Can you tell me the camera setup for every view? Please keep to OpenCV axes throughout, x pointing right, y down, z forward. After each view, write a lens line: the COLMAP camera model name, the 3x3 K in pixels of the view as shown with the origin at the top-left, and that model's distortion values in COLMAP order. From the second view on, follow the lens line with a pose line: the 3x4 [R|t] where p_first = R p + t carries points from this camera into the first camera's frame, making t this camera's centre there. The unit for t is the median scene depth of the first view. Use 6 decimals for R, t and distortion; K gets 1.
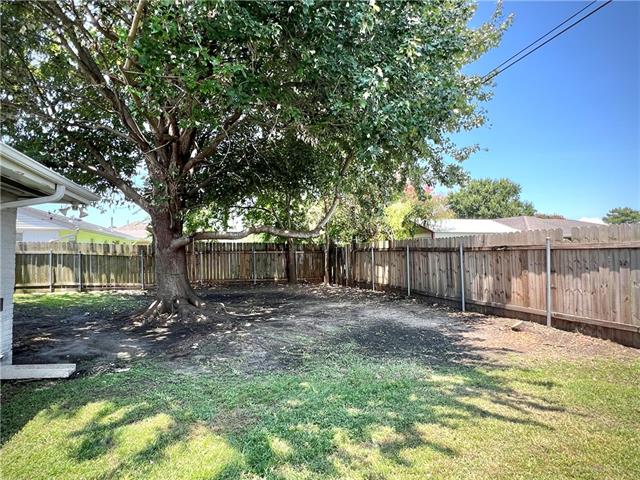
lens RADIAL K [[356.0, 0, 320.5], [0, 356.0, 241.1], [0, 0, 1]] dist [0.000252, -0.000074]
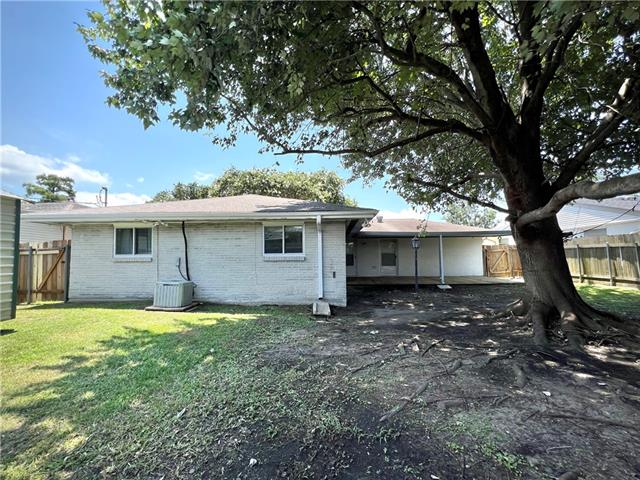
lens RADIAL K [[257.4, 0, 321.2], [0, 257.4, 242.9], [0, 0, 1]] dist [-0.001594, -0.000334]
pose [[-0.337775, -0.036617, -0.940514, 0.193307], [0.051323, 0.997040, -0.057250, 0.024050], [0.939827, -0.067608, -0.334896, 0.486160]]
